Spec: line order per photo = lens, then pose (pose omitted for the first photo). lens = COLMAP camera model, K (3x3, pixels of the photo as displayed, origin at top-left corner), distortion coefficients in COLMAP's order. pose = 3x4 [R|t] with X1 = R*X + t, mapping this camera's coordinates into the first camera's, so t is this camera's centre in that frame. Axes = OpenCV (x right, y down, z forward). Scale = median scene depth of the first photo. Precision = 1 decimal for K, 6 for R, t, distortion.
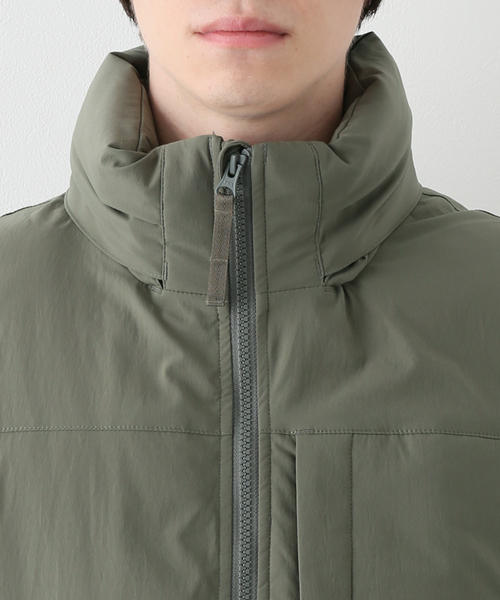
lens RADIAL K [[1591.2, 0, 249.6], [0, 1591.2, 299.8], [0, 0, 1]] dist [-0.028645, 0.000000]
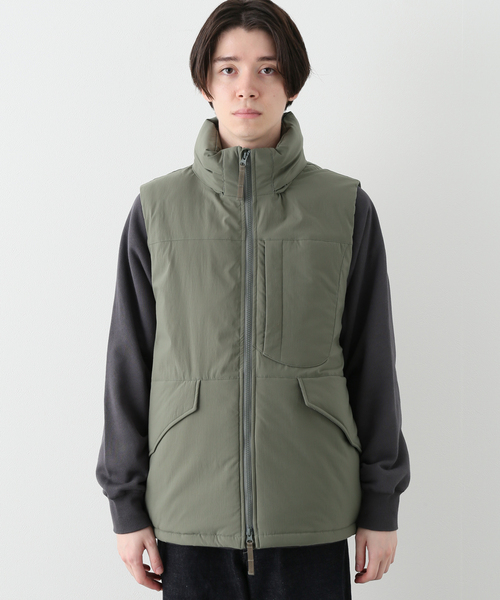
lens RADIAL K [[1222.6, 0, 251.0], [0, 1222.6, 300.0], [0, 0, 1]] dist [0.247868, 0.000000]
pose [[0.998335, -0.003186, -0.057588, 0.141833], [0.006639, 0.998185, 0.059859, 0.056810], [0.057292, -0.060142, 0.996544, -1.461150]]
